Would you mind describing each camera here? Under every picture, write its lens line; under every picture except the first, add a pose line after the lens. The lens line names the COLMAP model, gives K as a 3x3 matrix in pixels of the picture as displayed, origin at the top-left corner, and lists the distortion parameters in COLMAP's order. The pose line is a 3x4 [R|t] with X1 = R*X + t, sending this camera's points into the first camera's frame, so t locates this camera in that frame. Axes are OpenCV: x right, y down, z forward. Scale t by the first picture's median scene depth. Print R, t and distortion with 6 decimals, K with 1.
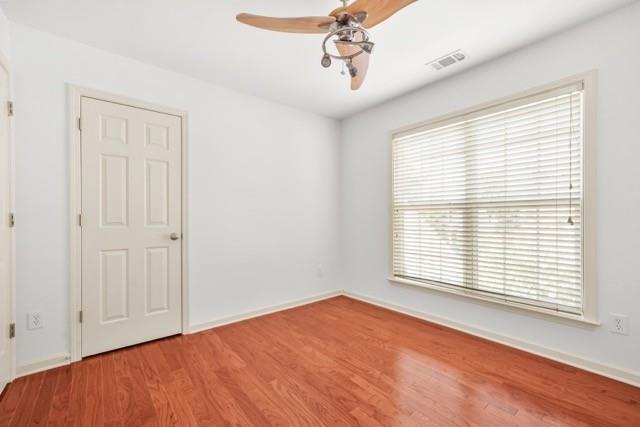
lens RADIAL K [[272.6, 0, 317.2], [0, 272.6, 217.1], [0, 0, 1]] dist [0.004424, -0.001550]
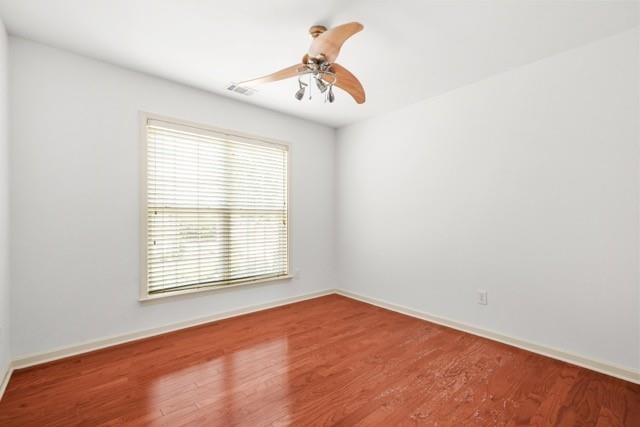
lens RADIAL K [[292.1, 0, 318.2], [0, 292.1, 214.1], [0, 0, 1]] dist [0.018722, 0.000419]
pose [[-0.022206, 0.015174, 0.999638, -0.696643], [-0.001993, 0.999882, -0.015222, -0.008419], [-0.999751, -0.002331, -0.022174, 0.597092]]
